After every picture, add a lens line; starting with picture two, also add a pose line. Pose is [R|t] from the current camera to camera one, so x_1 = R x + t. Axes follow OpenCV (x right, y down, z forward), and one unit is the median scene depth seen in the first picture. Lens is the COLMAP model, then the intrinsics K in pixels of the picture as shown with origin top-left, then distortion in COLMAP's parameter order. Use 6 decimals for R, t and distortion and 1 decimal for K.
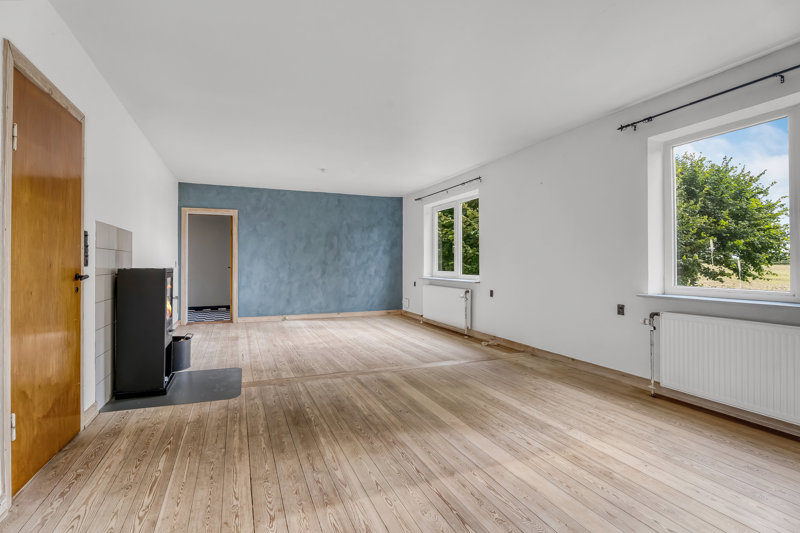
lens RADIAL K [[382.9, 0, 400.0], [0, 382.9, 266.5], [0, 0, 1]] dist [-0.012712, 0.000197]
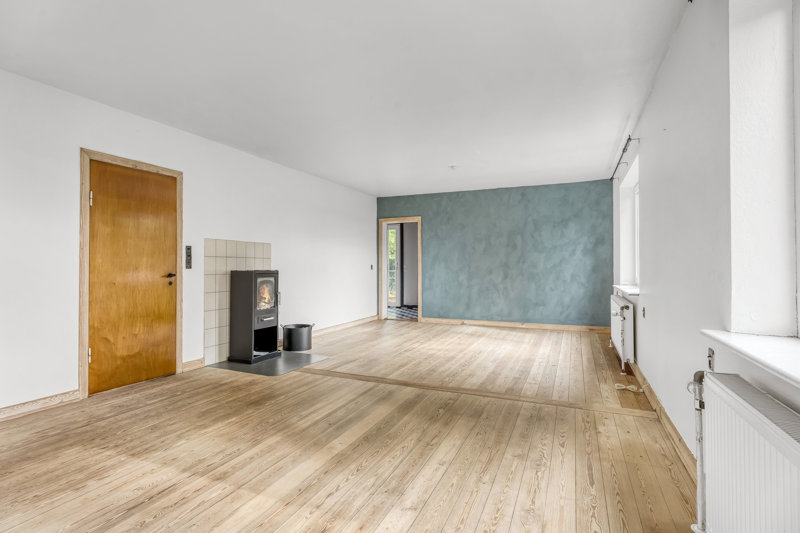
lens RADIAL K [[404.7, 0, 400.0], [0, 404.7, 266.5], [0, 0, 1]] dist [-0.003715, -0.000181]
pose [[0.686973, -0.001794, -0.726680, 0.346161], [-0.003908, 0.999973, -0.006163, -0.000860], [0.726672, 0.007074, 0.686948, 0.175772]]
